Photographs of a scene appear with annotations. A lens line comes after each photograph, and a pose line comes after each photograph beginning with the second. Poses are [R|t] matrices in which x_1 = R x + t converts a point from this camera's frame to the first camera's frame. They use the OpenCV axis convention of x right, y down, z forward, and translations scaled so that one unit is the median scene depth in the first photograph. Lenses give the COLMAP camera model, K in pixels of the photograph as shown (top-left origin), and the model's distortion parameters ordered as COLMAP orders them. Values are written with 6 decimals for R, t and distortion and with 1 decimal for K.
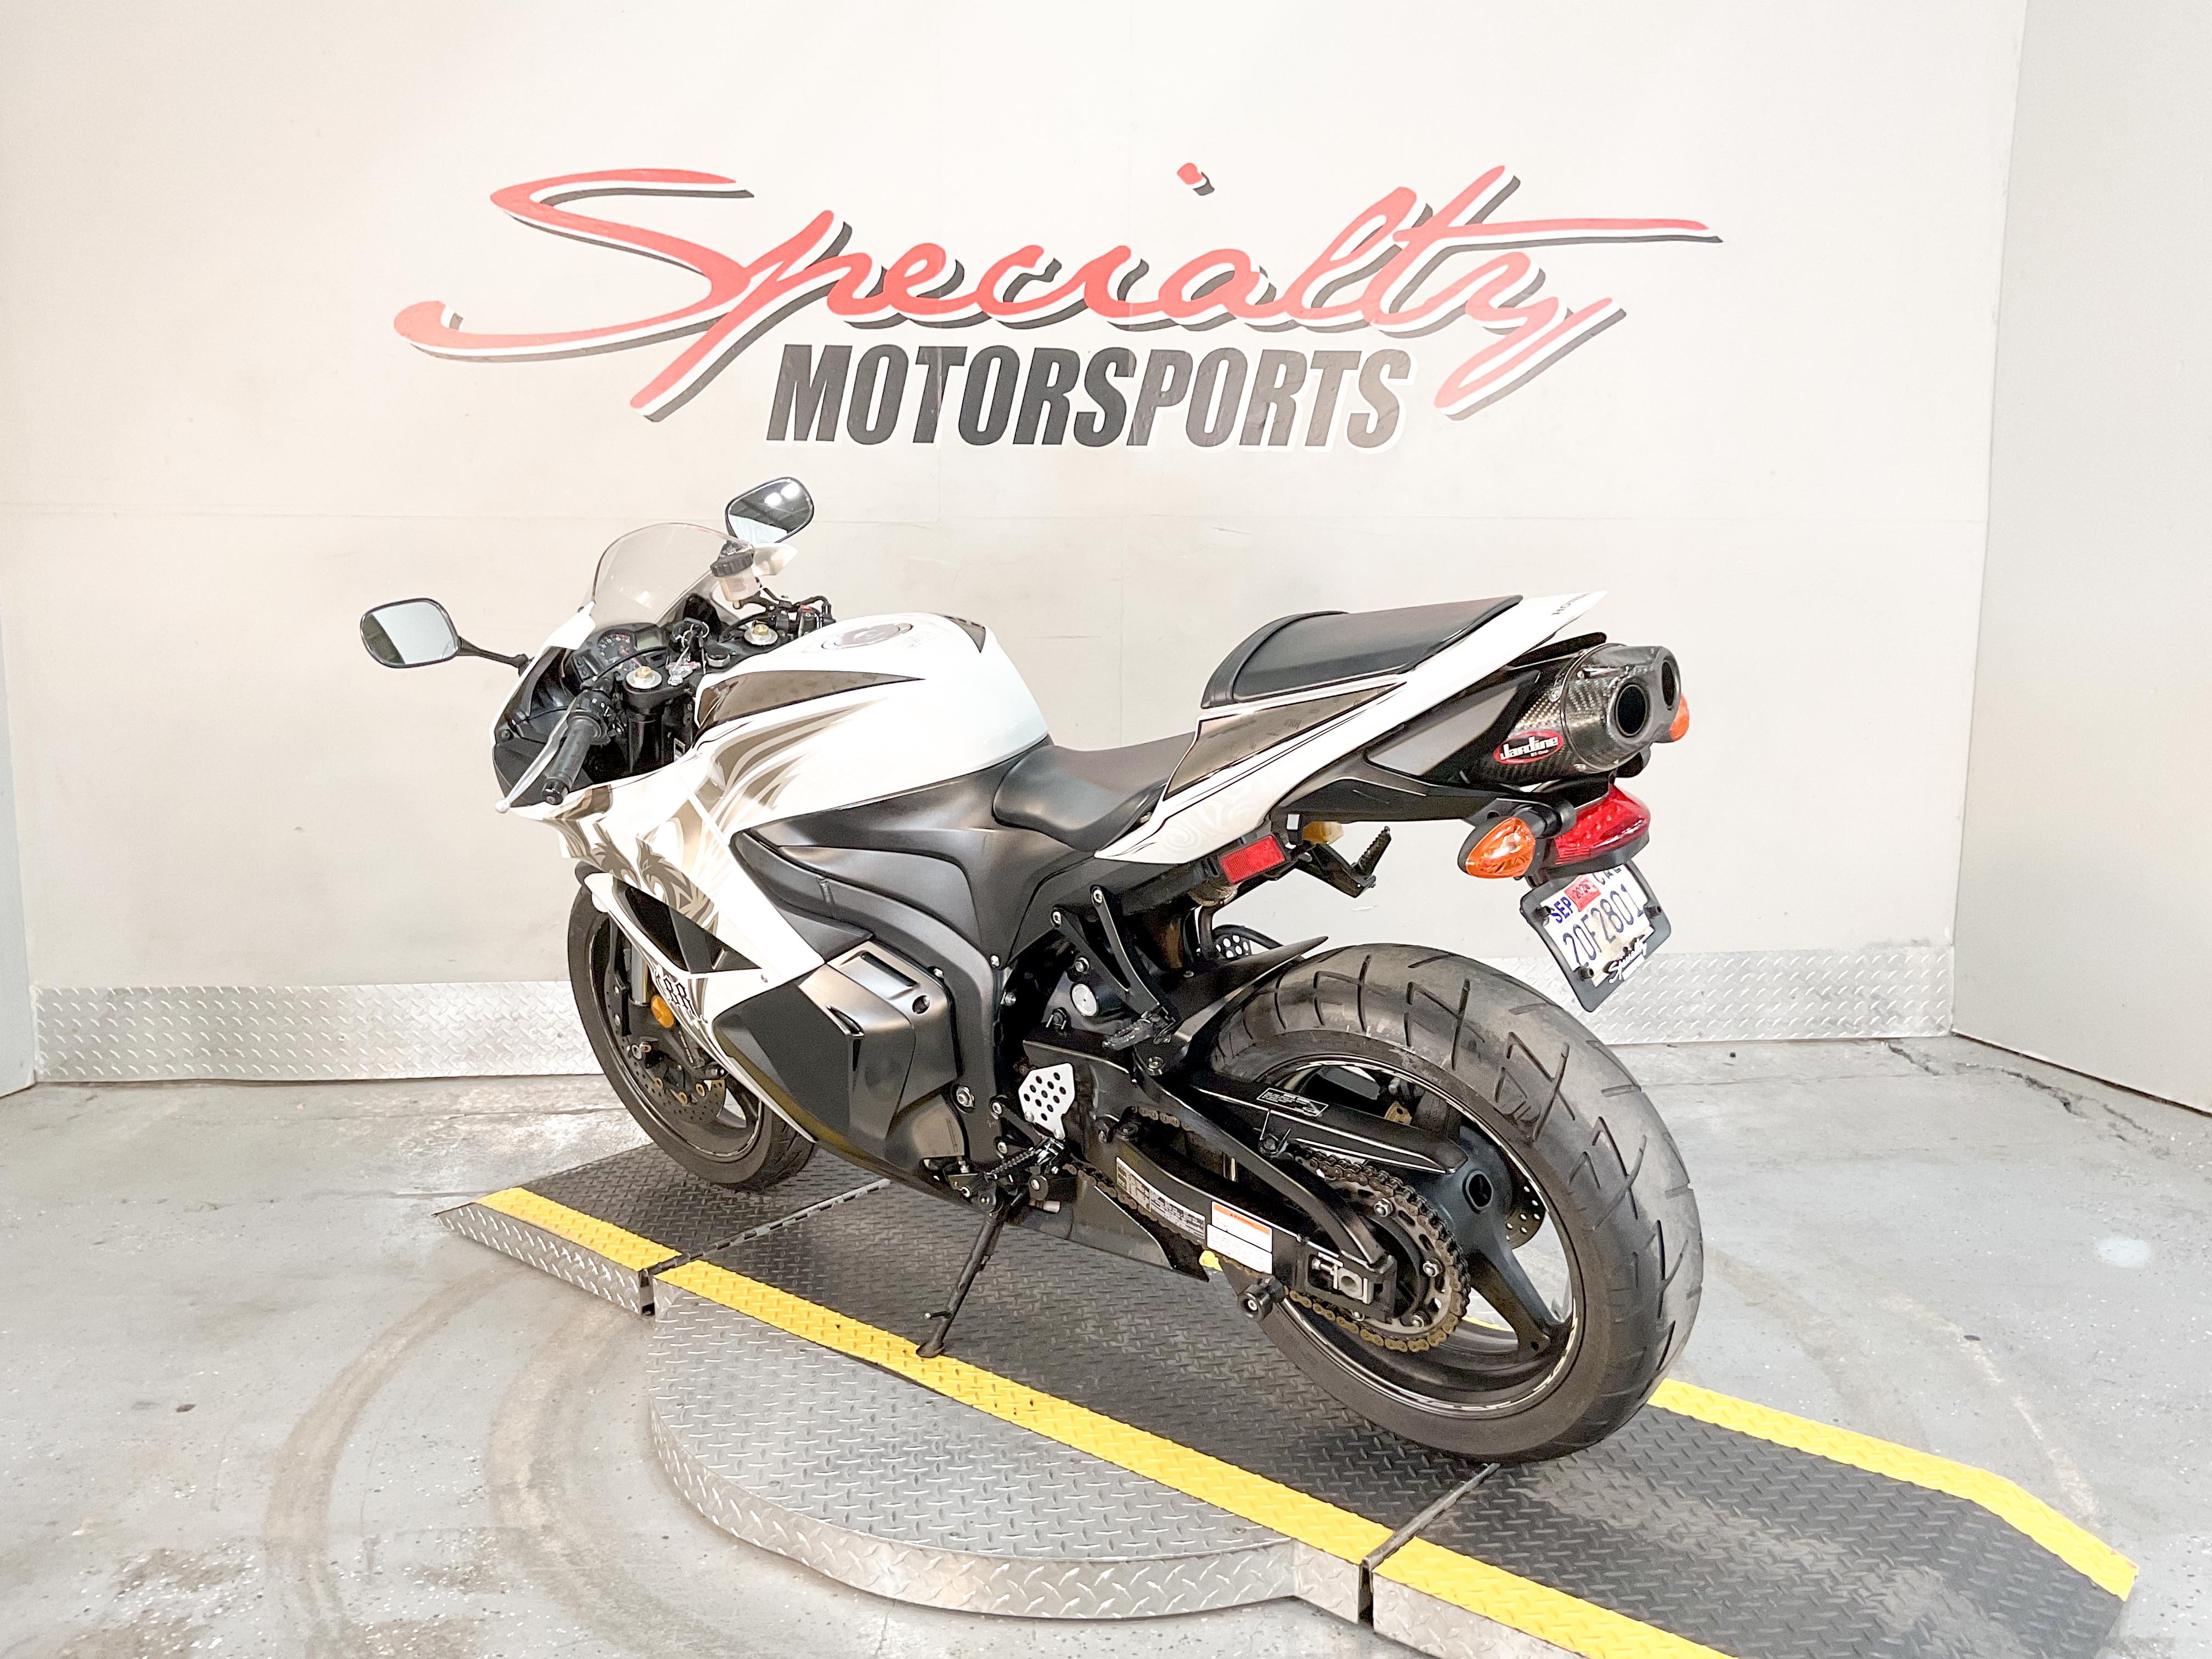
lens RADIAL K [[1880.8, 0, 1102.3], [0, 1880.8, 831.9], [0, 0, 1]] dist [0.005027, -0.039838]
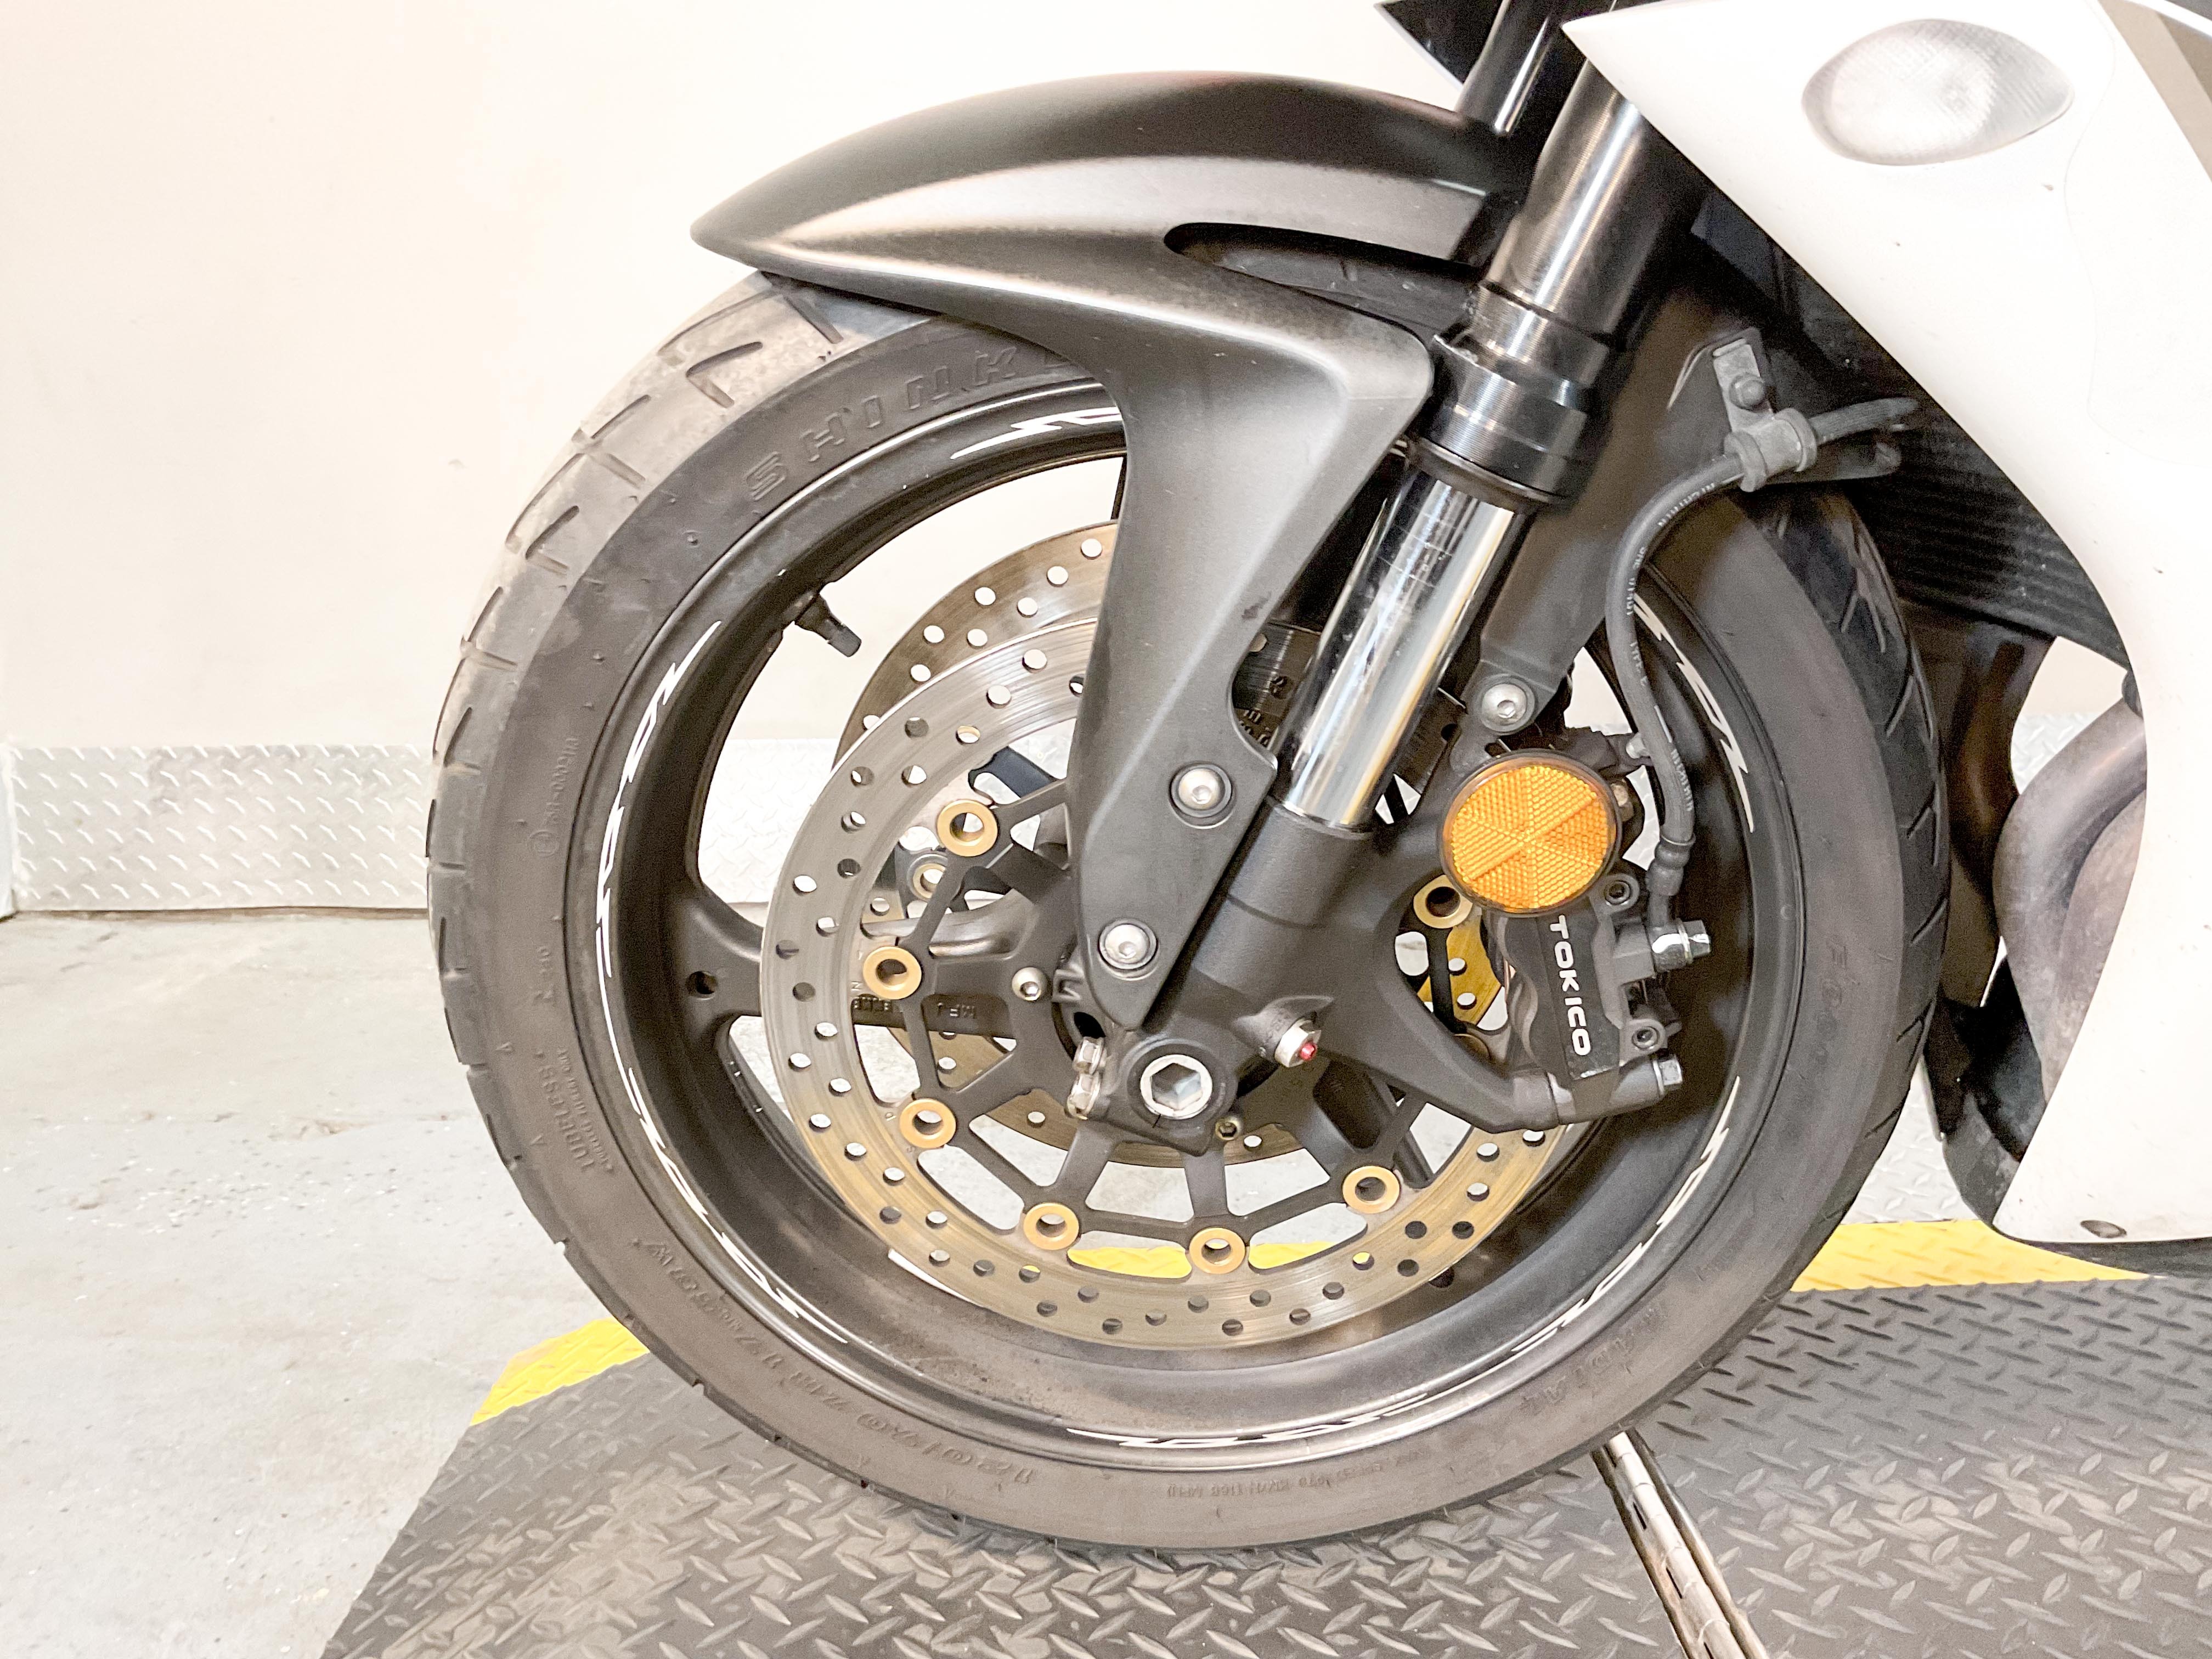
lens RADIAL K [[1836.2, 0, 1100.6], [0, 1836.2, 818.5], [0, 0, 1]] dist [-0.014355, -0.013929]
pose [[0.999598, -0.003084, -0.028195, -0.221213], [0.004095, 0.999349, 0.035849, 0.087898], [0.028067, -0.035950, 0.998959, 0.455712]]
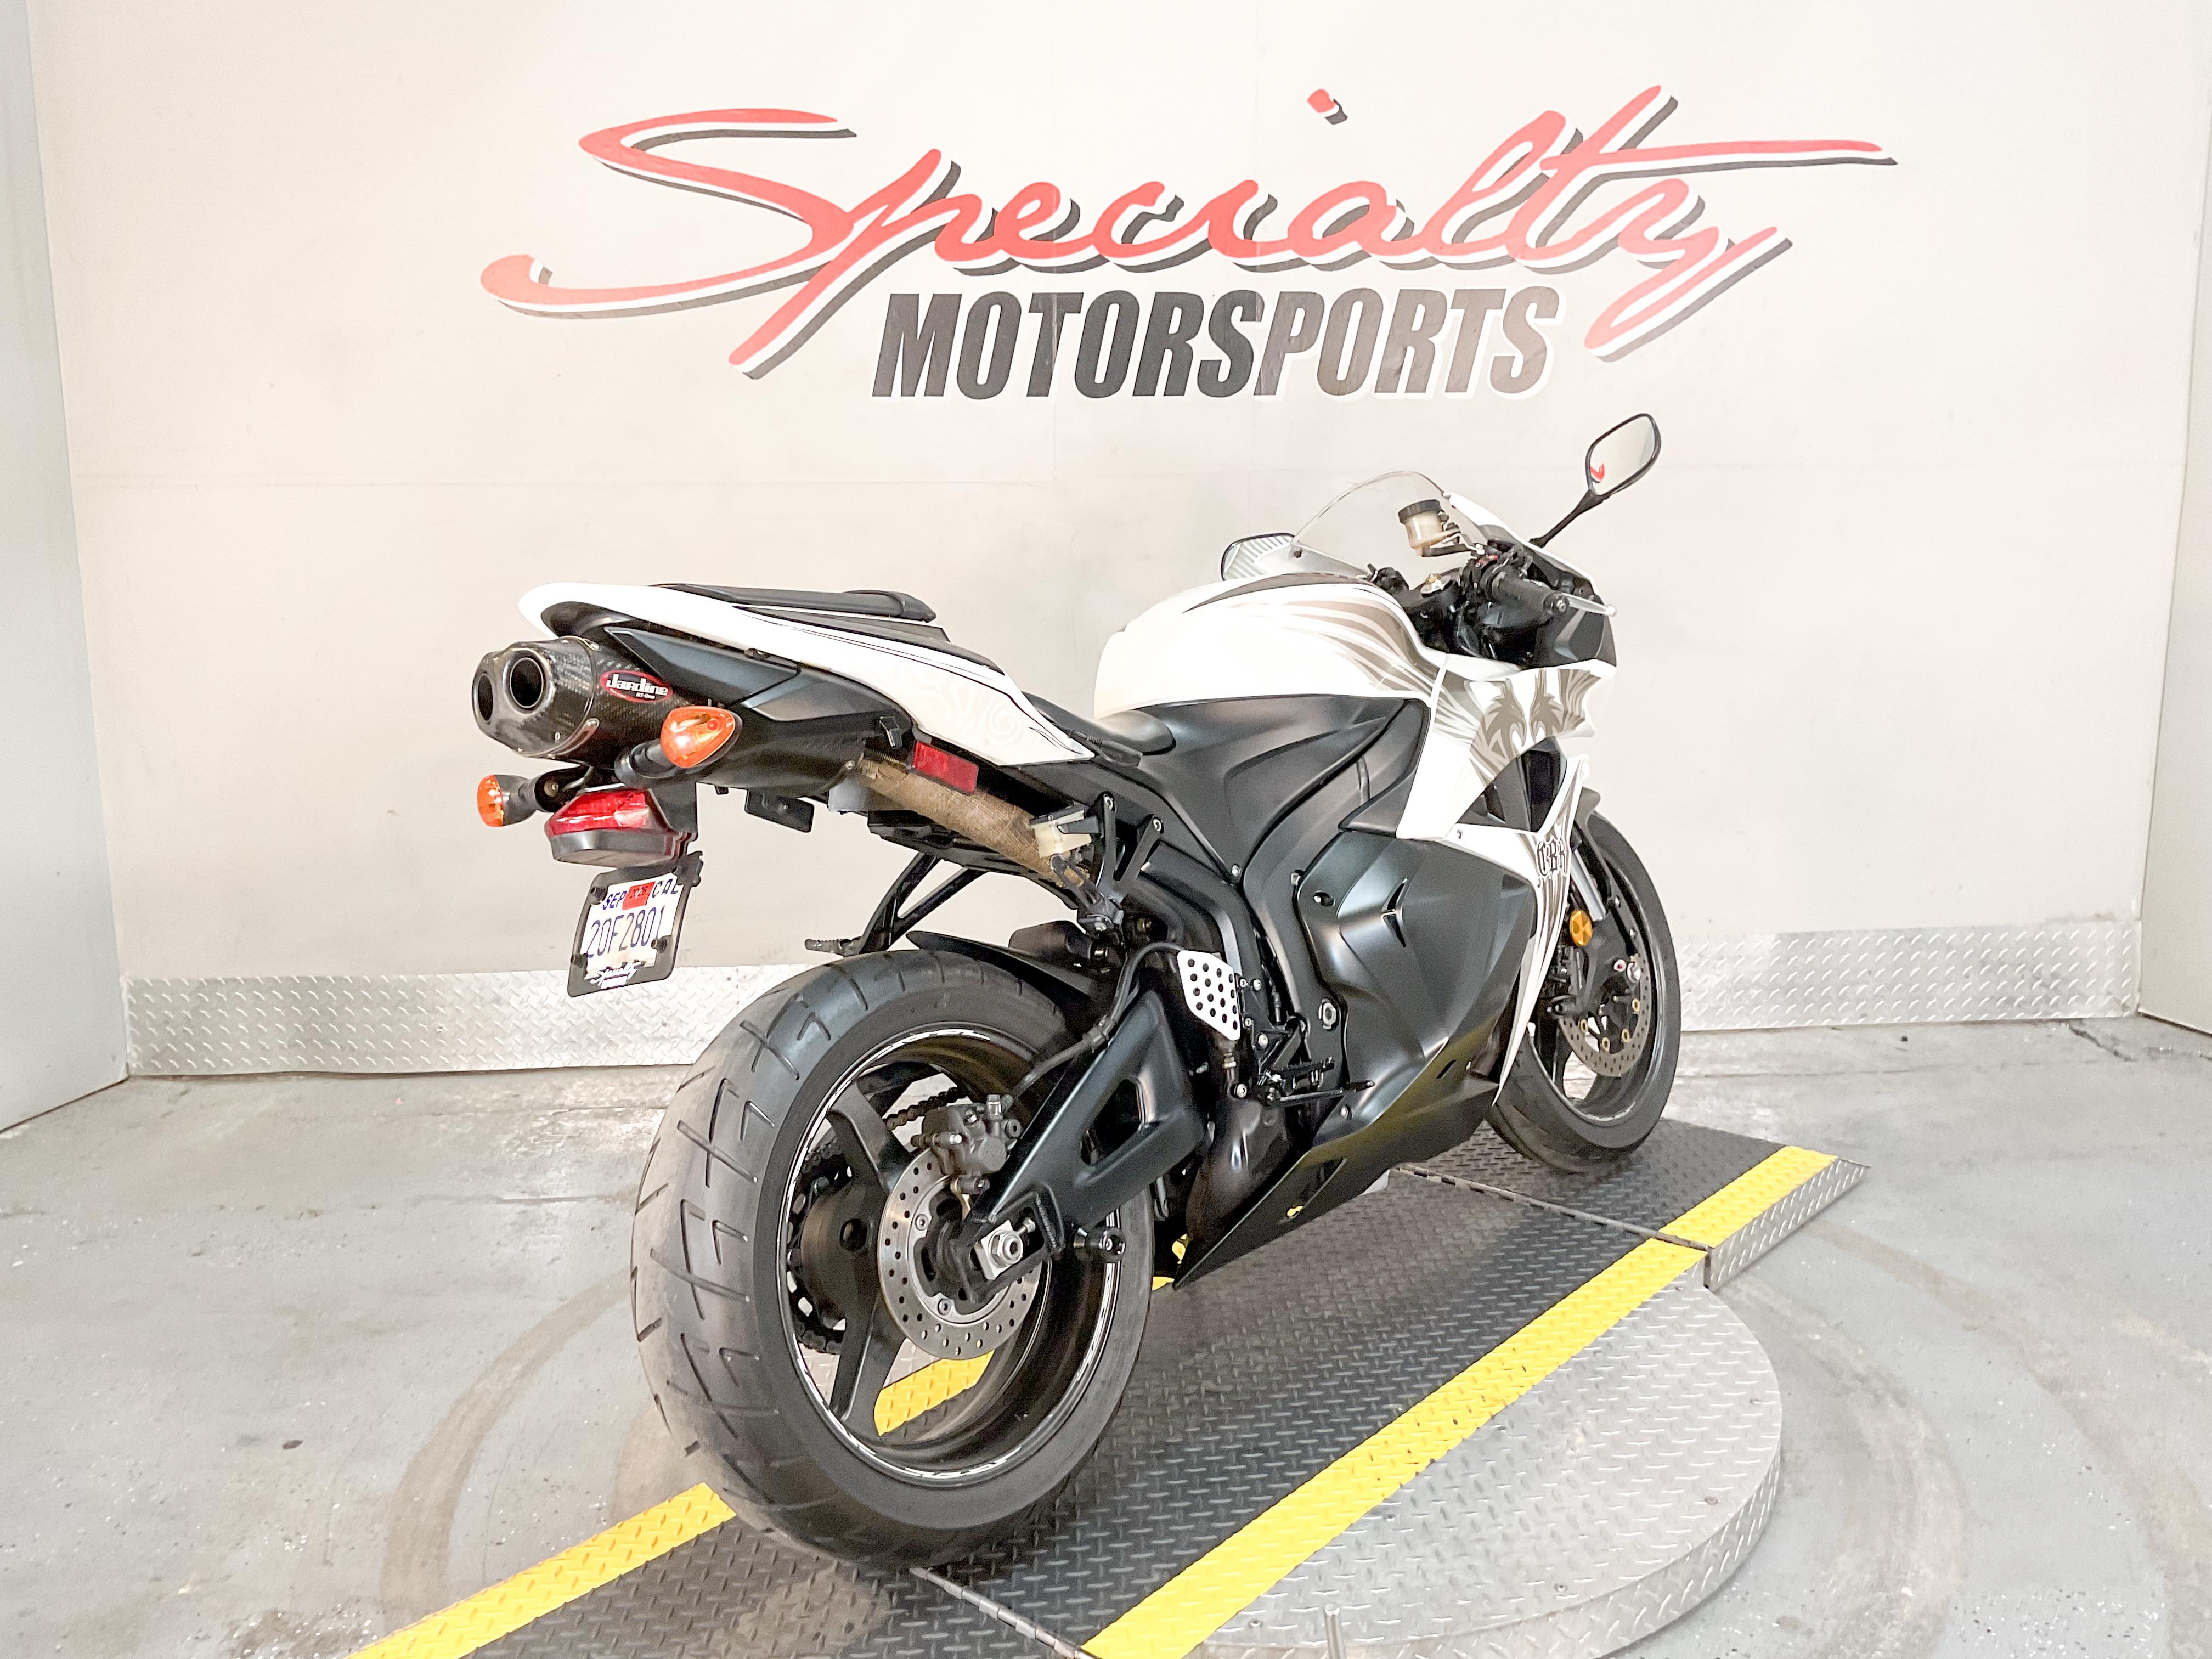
lens RADIAL K [[1875.2, 0, 1096.7], [0, 1875.2, 833.1], [0, 0, 1]] dist [0.010154, -0.058051]
pose [[0.999237, -0.008400, -0.038142, -0.031756], [0.009437, 0.999589, 0.027071, -0.013564], [0.037898, -0.027411, 0.998906, 0.057743]]
